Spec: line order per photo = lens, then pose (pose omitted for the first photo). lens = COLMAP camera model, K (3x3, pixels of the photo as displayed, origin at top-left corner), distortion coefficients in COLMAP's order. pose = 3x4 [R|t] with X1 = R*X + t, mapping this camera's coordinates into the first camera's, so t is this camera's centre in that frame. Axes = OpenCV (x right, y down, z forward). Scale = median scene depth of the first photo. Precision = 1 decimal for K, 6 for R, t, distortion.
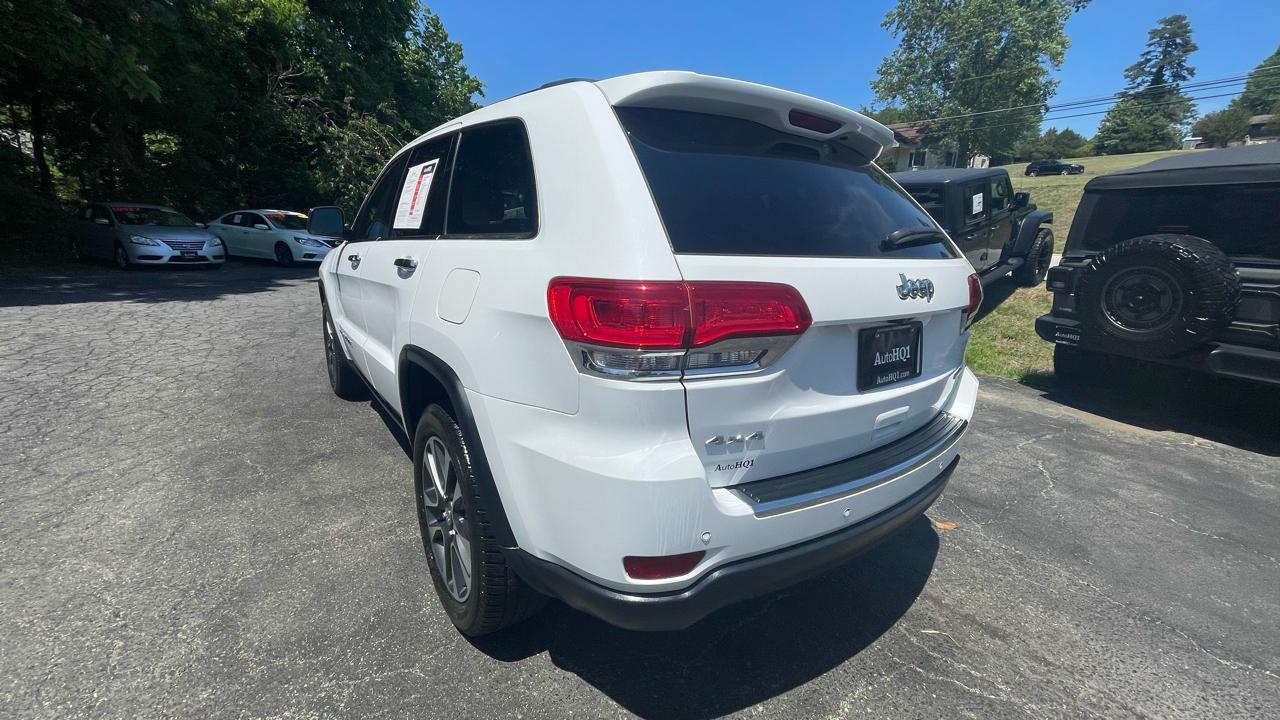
lens RADIAL K [[514.5, 0, 640.4], [0, 514.5, 363.9], [0, 0, 1]] dist [0.000734, 0.000435]
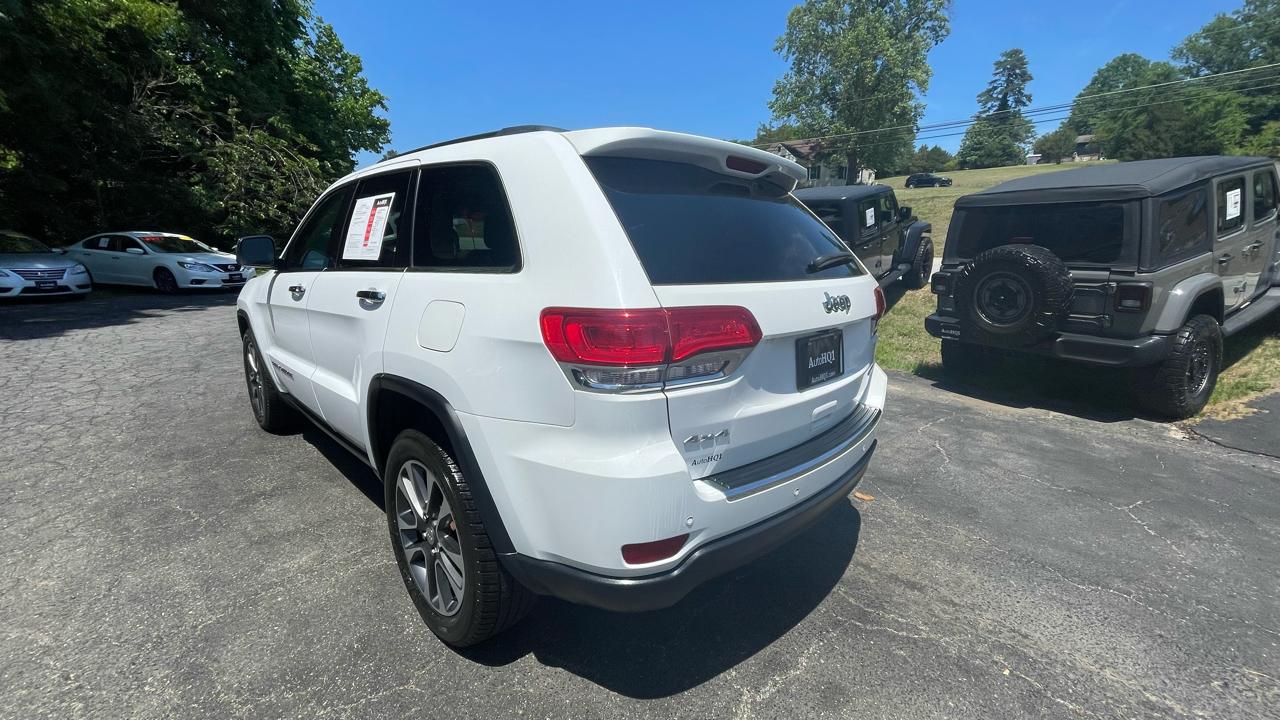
lens RADIAL K [[514.5, 0, 640.4], [0, 514.5, 363.9], [0, 0, 1]] dist [0.000734, 0.000435]
pose [[0.987298, -0.056082, 0.148650, -0.066034], [0.059474, 0.998059, -0.018475, -0.004965], [-0.147326, 0.027081, 0.988717, -0.077258]]
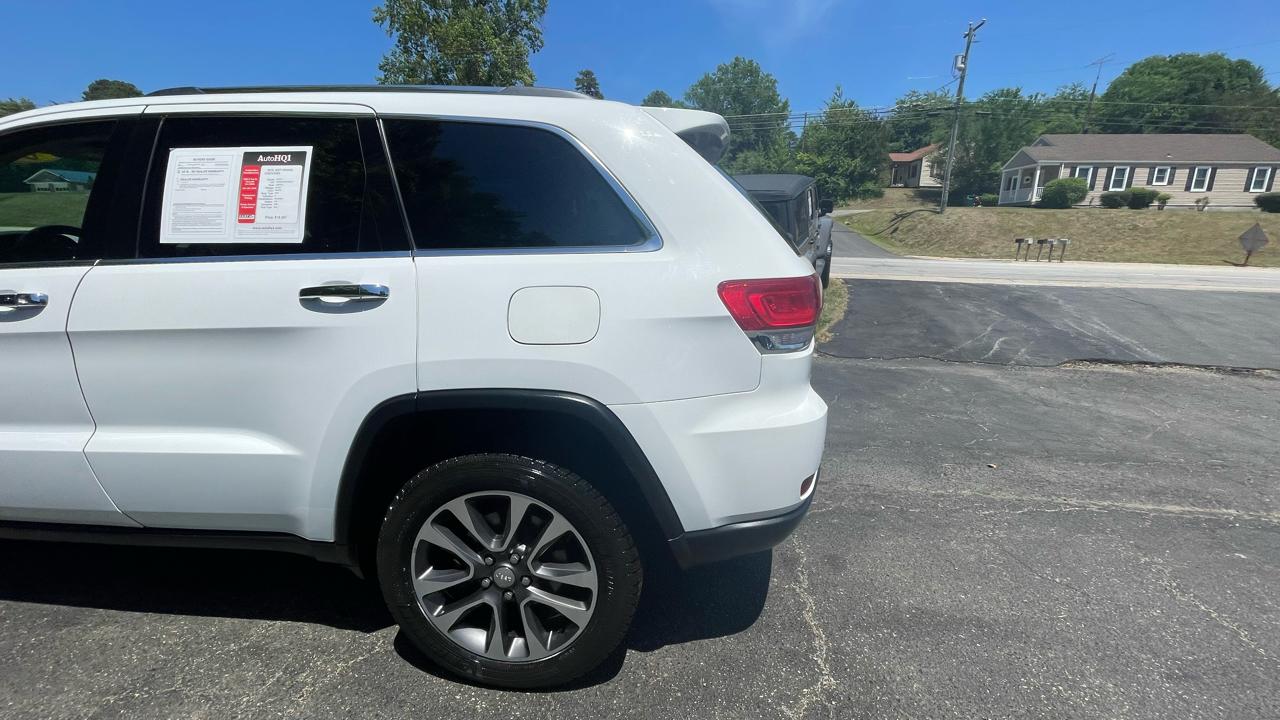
lens RADIAL K [[514.5, 0, 640.4], [0, 514.5, 363.9], [0, 0, 1]] dist [0.000734, 0.000435]
pose [[0.669886, -0.200416, 0.714903, -0.571592], [0.197732, 0.976262, 0.088404, -0.060789], [-0.715650, 0.082139, 0.693612, 0.159818]]
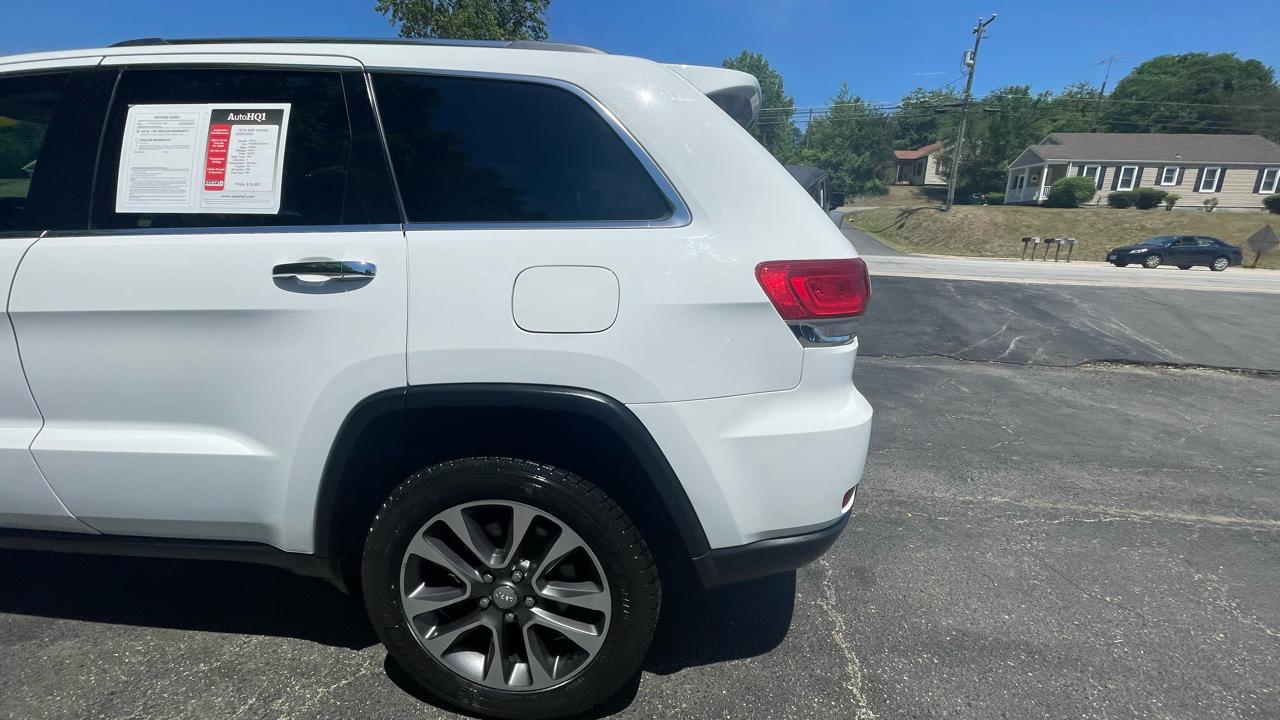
lens RADIAL K [[515.1, 0, 641.3], [0, 515.1, 363.9], [0, 0, 1]] dist [-0.000522, -0.000332]
pose [[0.671880, -0.198524, 0.713559, -0.532902], [0.186067, 0.977754, 0.096829, -0.055882], [-0.716908, 0.067712, 0.693872, 0.230058]]
